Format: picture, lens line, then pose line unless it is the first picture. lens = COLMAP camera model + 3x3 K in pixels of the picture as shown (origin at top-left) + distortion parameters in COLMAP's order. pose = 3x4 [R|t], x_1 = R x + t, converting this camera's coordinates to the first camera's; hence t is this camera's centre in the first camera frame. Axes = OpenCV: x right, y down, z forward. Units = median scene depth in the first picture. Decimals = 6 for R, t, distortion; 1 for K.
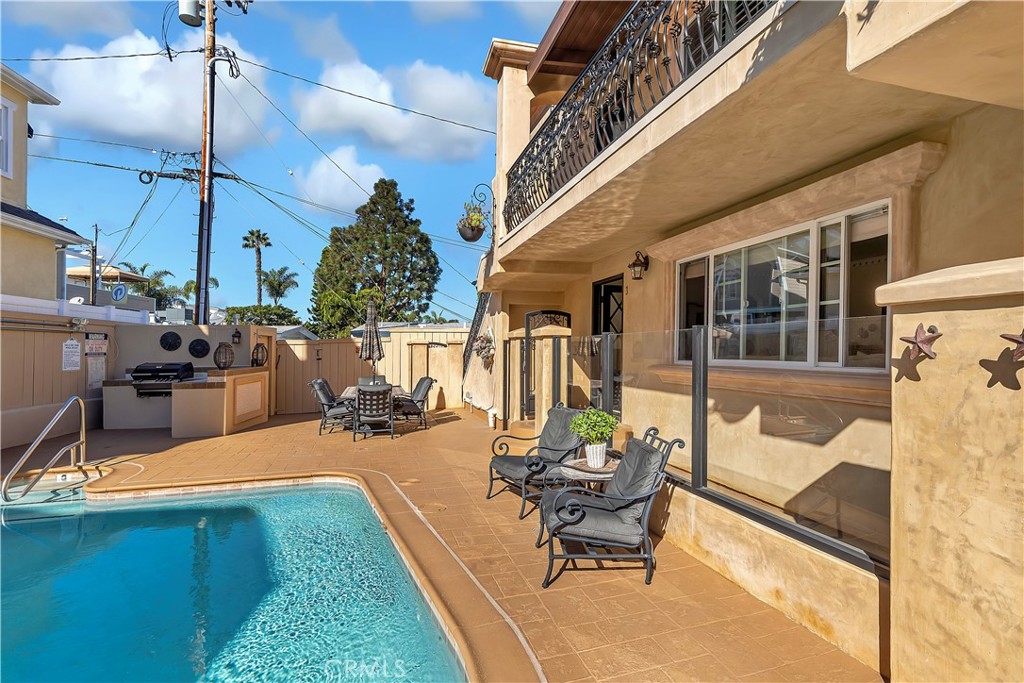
lens RADIAL K [[471.8, 0, 514.9], [0, 471.8, 346.7], [0, 0, 1]] dist [0.008641, 0.000089]
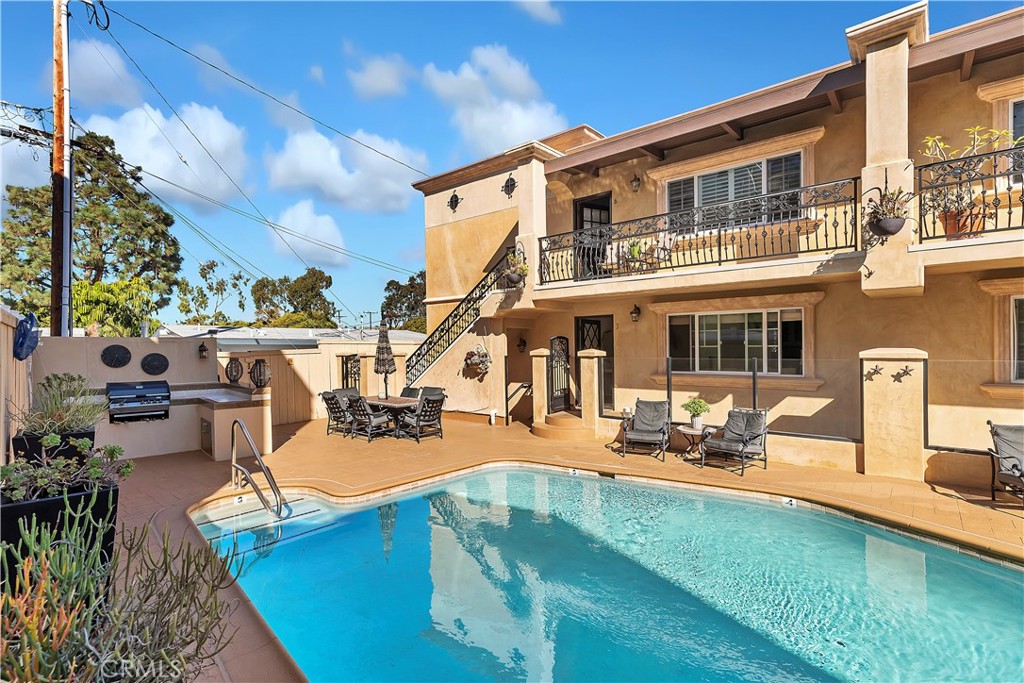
lens RADIAL K [[471.8, 0, 512.2], [0, 471.8, 345.2], [0, 0, 1]] dist [0.008641, 0.000089]
pose [[0.843848, 0.007504, 0.536529, -1.157065], [-0.004043, 0.999963, -0.007627, -0.054055], [-0.536566, 0.004267, 0.843847, -0.181513]]
